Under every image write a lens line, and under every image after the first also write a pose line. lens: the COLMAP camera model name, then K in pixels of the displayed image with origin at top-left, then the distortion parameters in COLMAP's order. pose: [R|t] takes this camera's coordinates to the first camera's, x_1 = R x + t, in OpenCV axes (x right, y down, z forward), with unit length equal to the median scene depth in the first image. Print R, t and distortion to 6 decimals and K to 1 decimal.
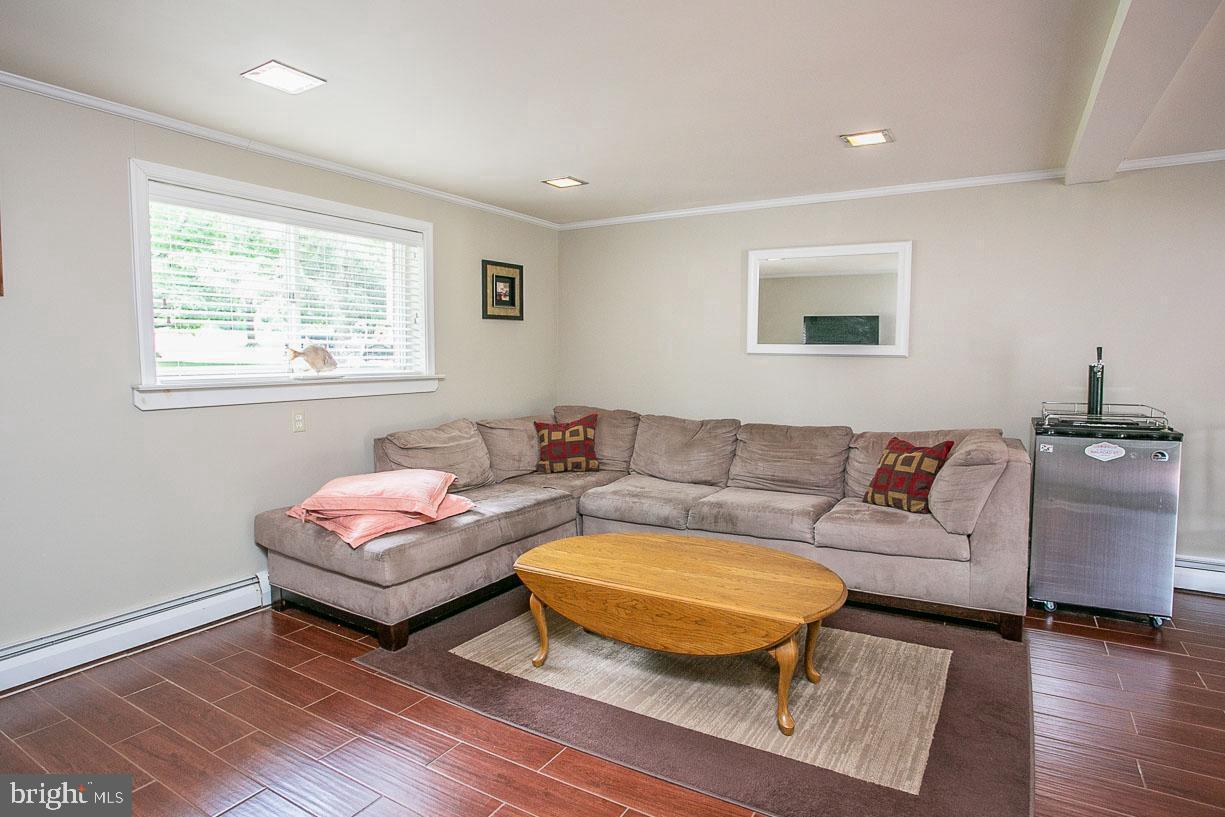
lens RADIAL K [[626.3, 0, 622.4], [0, 626.3, 408.2], [0, 0, 1]] dist [-0.068418, 0.035717]
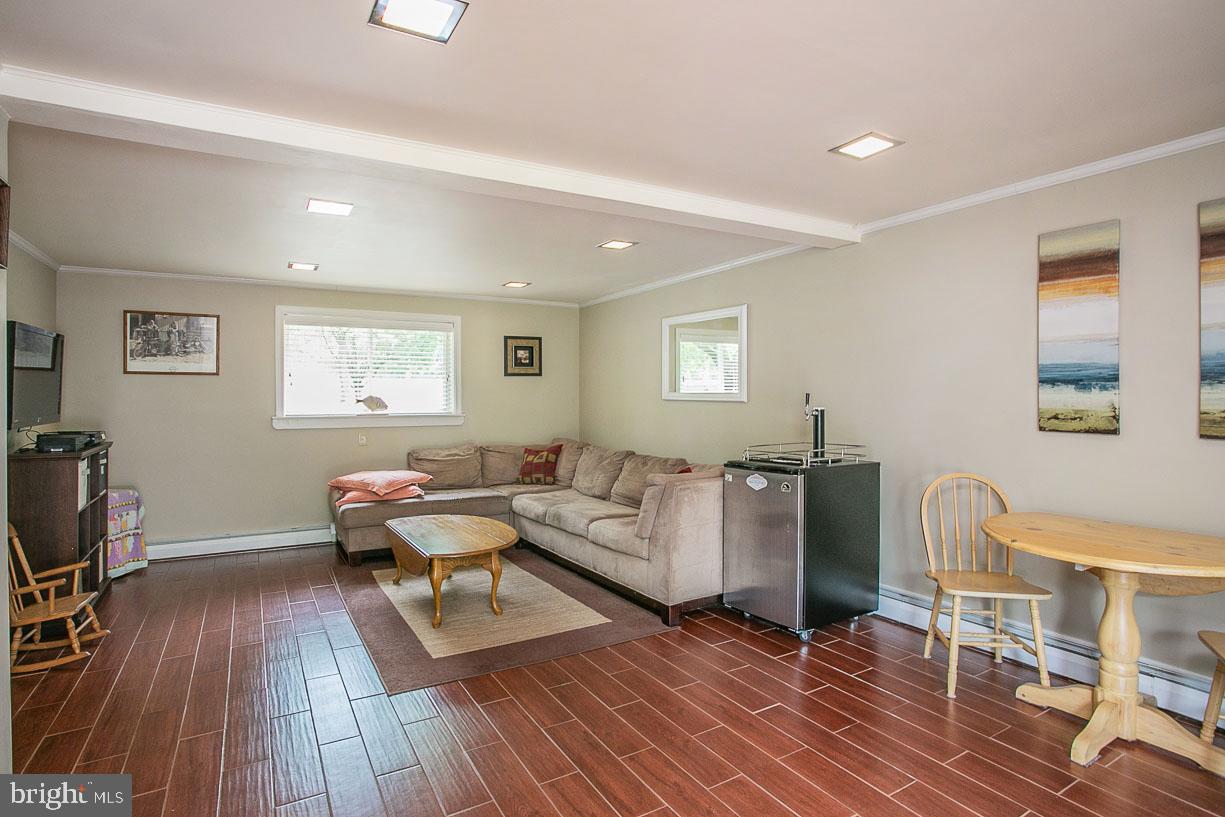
lens RADIAL K [[626.3, 0, 622.4], [0, 626.3, 408.2], [0, 0, 1]] dist [-0.068418, 0.035717]
pose [[0.868159, 0.003790, -0.496272, 0.862571], [-0.037573, 0.997603, -0.058111, 0.006229], [0.494862, 0.069096, 0.866220, -0.141158]]
